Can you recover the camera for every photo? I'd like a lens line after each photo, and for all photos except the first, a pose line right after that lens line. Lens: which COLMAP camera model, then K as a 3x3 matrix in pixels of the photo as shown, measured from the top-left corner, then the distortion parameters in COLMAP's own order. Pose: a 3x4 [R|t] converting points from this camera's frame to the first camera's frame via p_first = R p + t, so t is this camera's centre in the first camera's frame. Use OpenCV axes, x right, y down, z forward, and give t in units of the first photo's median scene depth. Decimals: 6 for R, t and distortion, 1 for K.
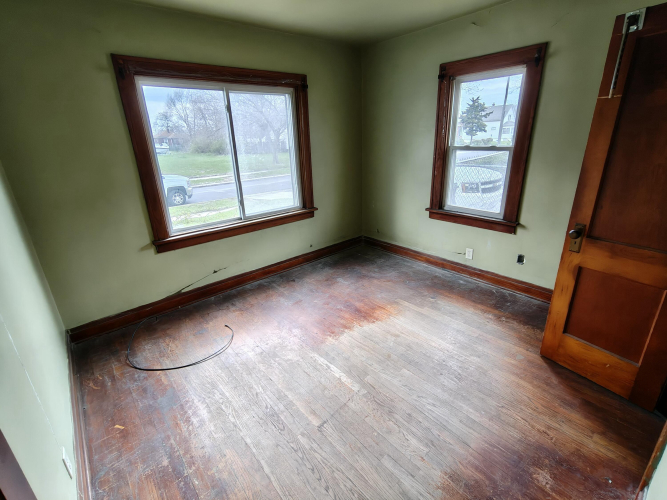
lens RADIAL K [[314.7, 0, 333.1], [0, 314.7, 248.6], [0, 0, 1]] dist [-0.000606, 0.003359]
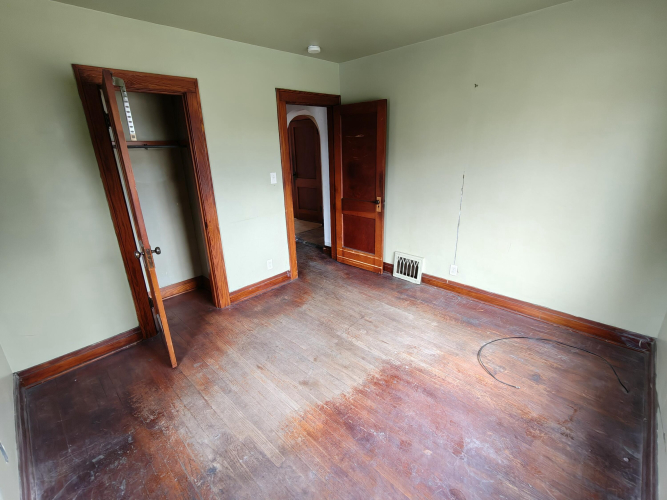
lens RADIAL K [[314.7, 0, 333.7], [0, 314.7, 249.5], [0, 0, 1]] dist [-0.000606, 0.003359]
pose [[-0.993618, 0.092626, -0.064364, 0.122714], [0.032532, 0.781728, 0.622771, -0.505872], [0.108000, 0.616703, -0.779752, 1.318024]]
